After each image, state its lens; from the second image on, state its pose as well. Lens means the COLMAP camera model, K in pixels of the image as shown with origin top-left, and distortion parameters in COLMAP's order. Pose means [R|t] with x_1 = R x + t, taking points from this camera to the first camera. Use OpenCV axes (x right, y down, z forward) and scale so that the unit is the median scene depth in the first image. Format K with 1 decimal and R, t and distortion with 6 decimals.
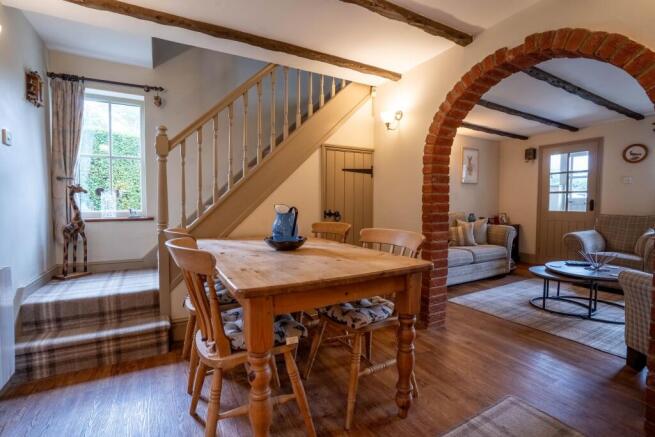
lens RADIAL K [[305.9, 0, 326.7], [0, 305.9, 214.8], [0, 0, 1]] dist [-0.058003, 0.024149]
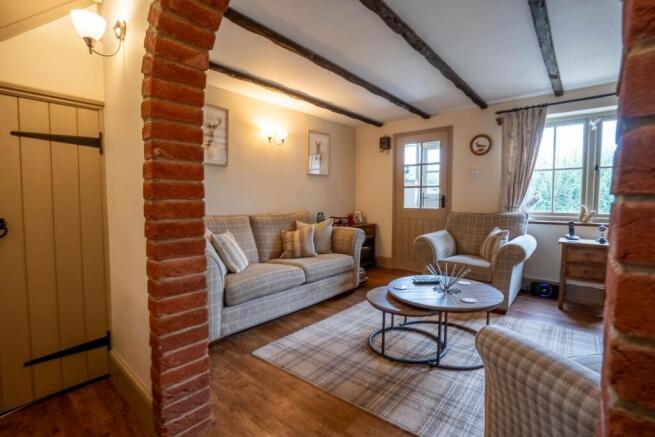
lens RADIAL K [[305.9, 0, 326.7], [0, 305.9, 214.8], [0, 0, 1]] dist [-0.058003, 0.024149]
pose [[0.938994, -0.020057, 0.343347, 0.265709], [0.016567, 0.999777, 0.013095, -0.010735], [-0.343533, -0.006608, 0.939117, 0.279701]]
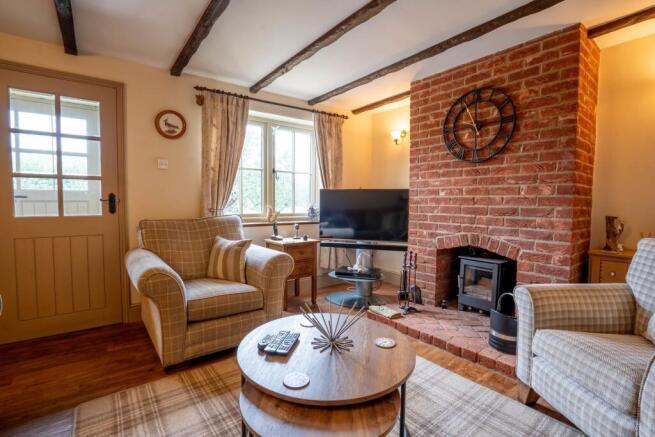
lens RADIAL K [[305.9, 0, 326.7], [0, 305.9, 214.8], [0, 0, 1]] dist [-0.058003, 0.024149]
pose [[-0.143690, -0.045299, 0.988585, 0.314331], [0.038333, 0.997947, 0.051300, -0.026438], [-0.988880, 0.045266, -0.141659, 0.743288]]
